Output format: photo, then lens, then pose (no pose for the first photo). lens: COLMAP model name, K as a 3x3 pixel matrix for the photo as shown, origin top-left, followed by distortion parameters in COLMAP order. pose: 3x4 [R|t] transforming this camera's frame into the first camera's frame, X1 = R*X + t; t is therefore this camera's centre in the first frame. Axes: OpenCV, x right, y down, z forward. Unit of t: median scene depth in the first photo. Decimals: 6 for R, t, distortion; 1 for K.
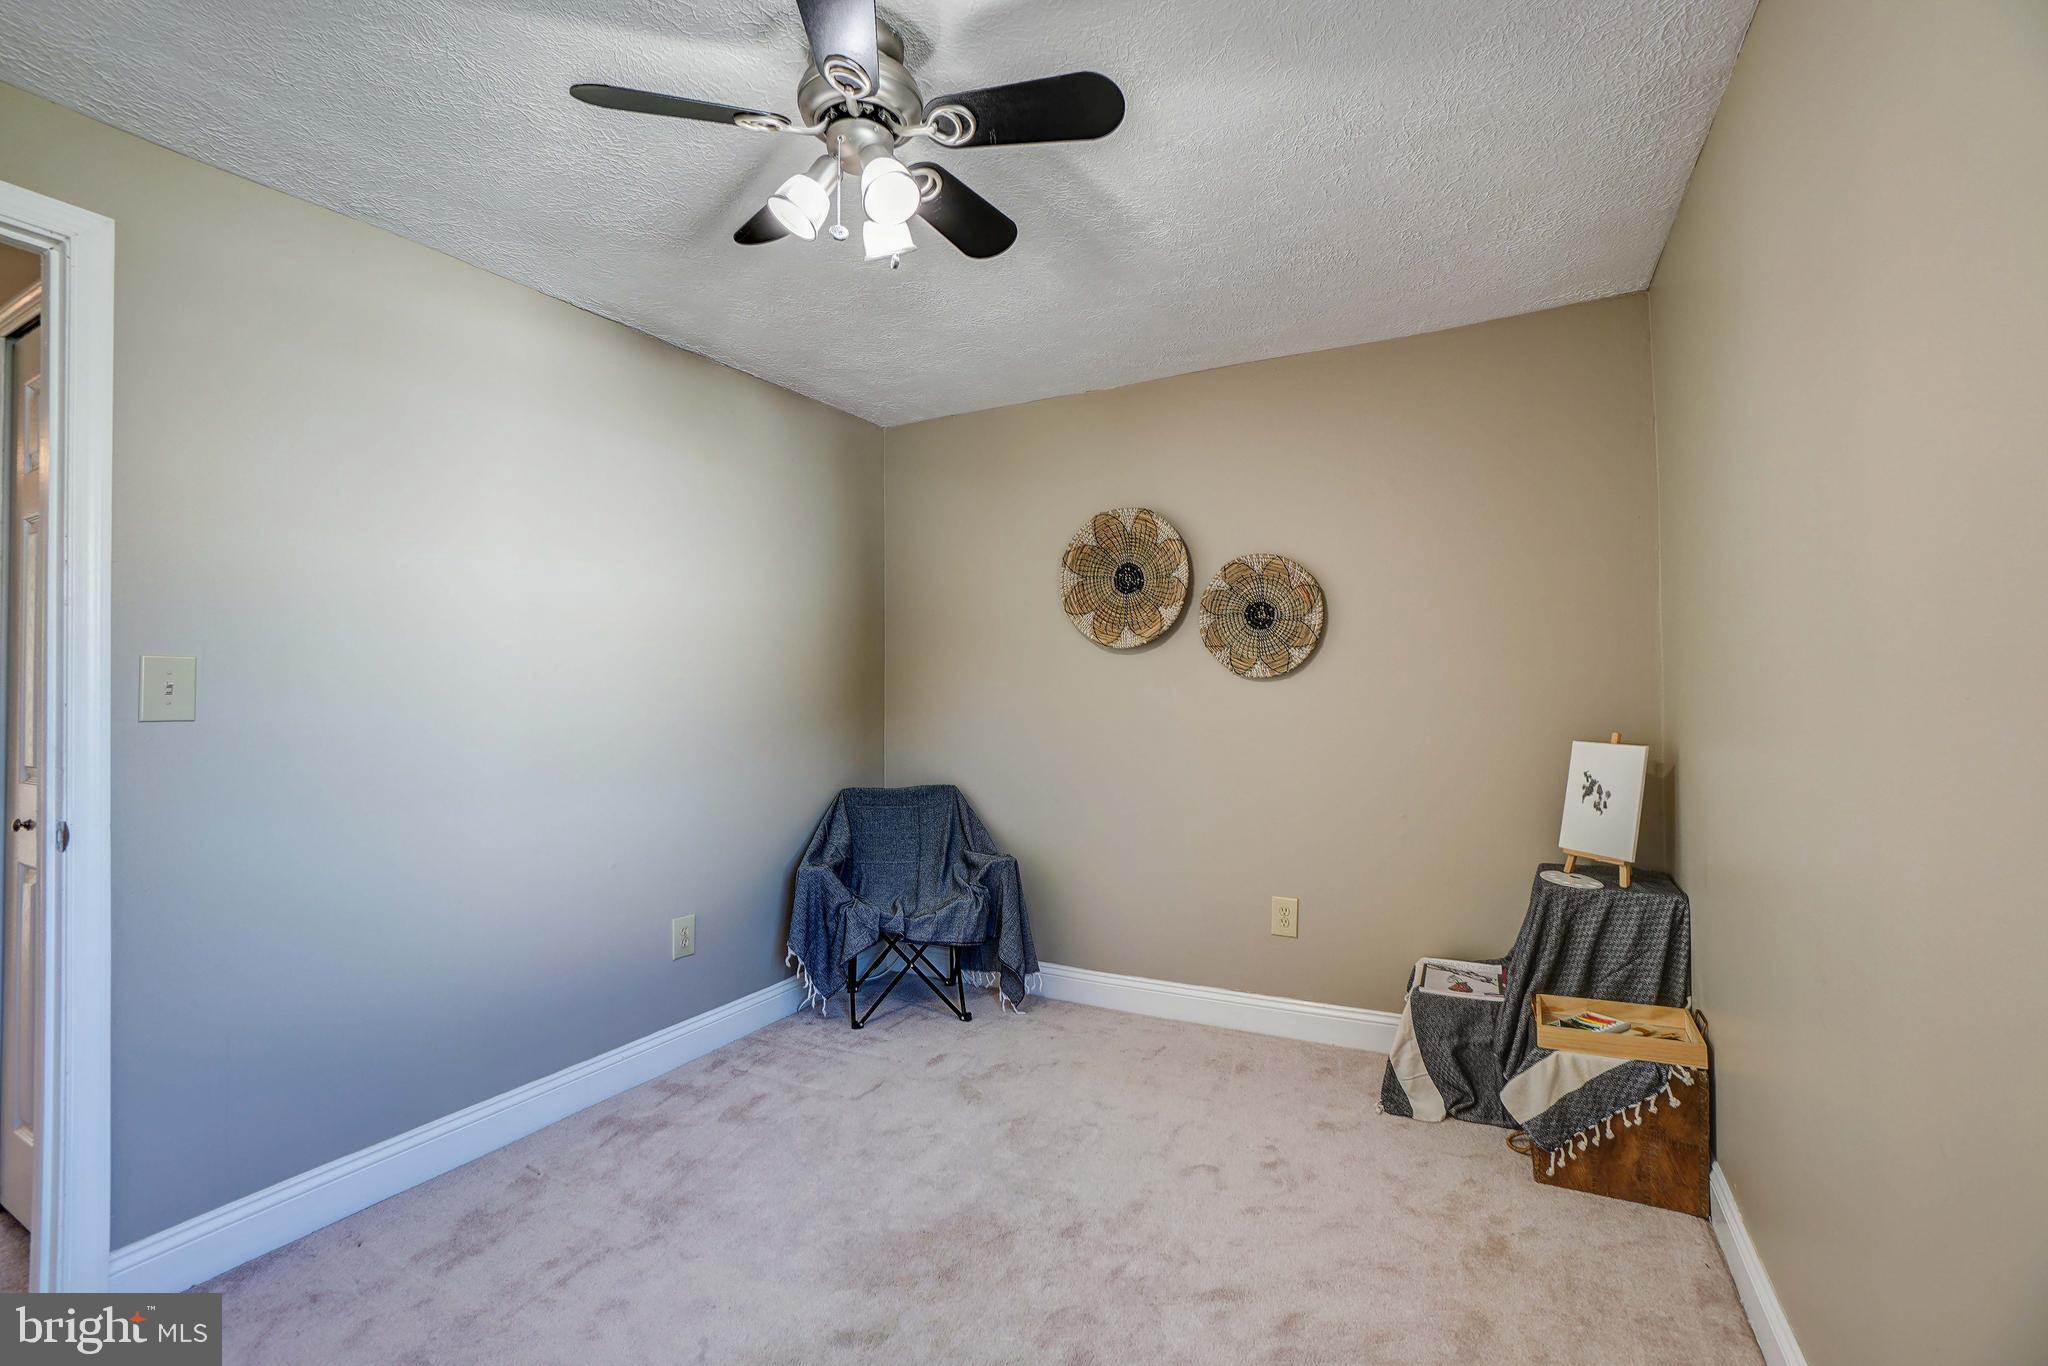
lens RADIAL K [[891.5, 0, 1018.2], [0, 891.5, 676.0], [0, 0, 1]] dist [-0.064719, 0.019961]
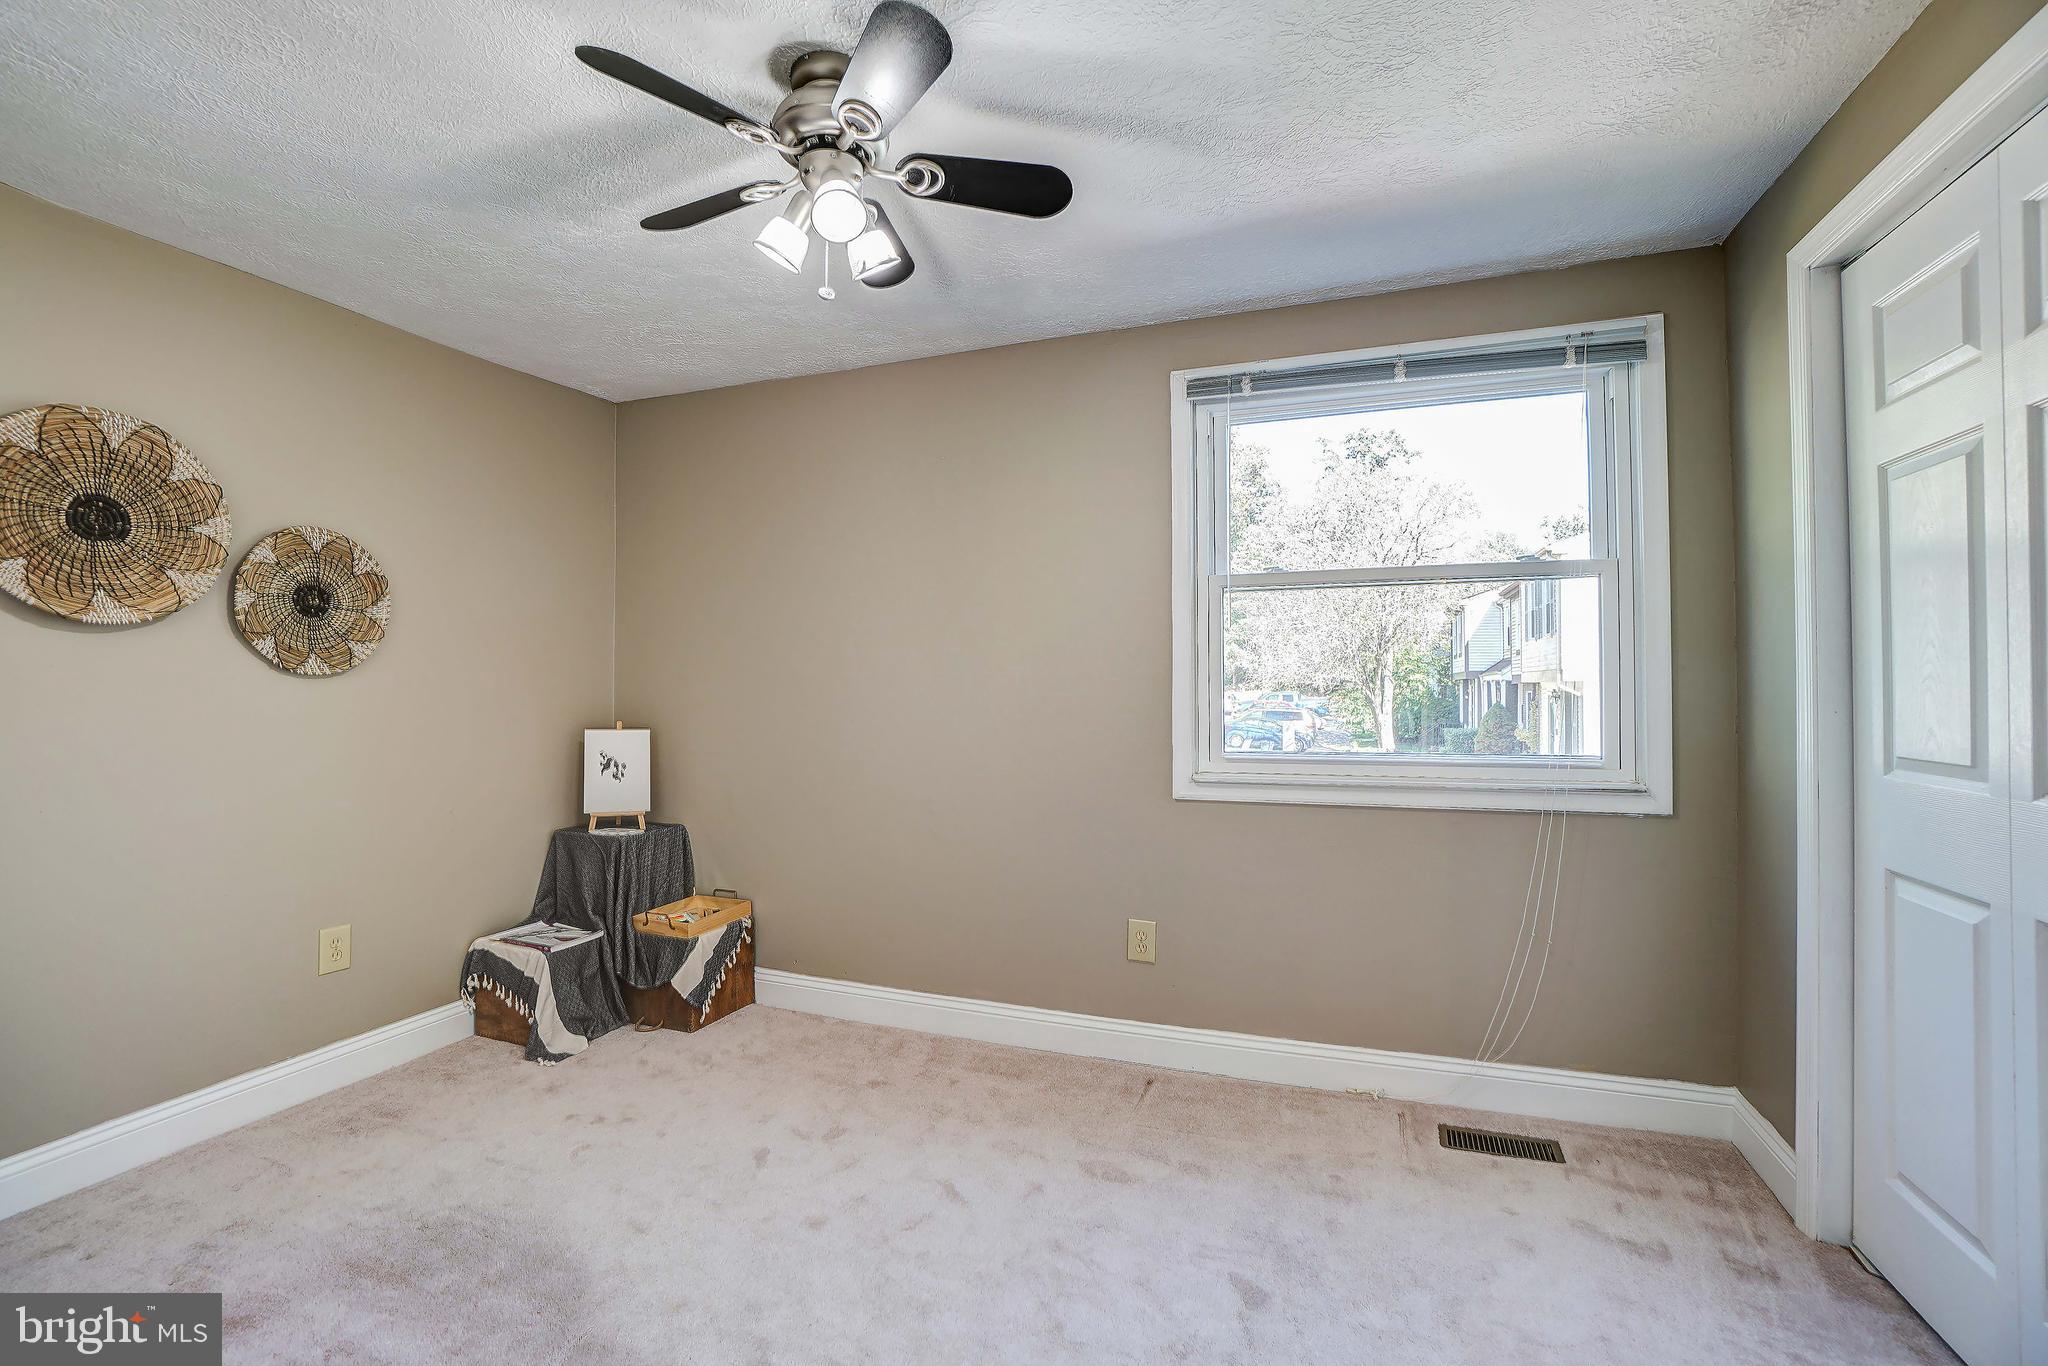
lens RADIAL K [[891.5, 0, 1018.2], [0, 891.5, 676.0], [0, 0, 1]] dist [-0.064719, 0.019961]
pose [[-0.119222, 0.020355, 0.992659, -0.620726], [-0.014261, 0.999652, -0.022211, 0.011852], [-0.992765, -0.016804, -0.118890, 0.432168]]
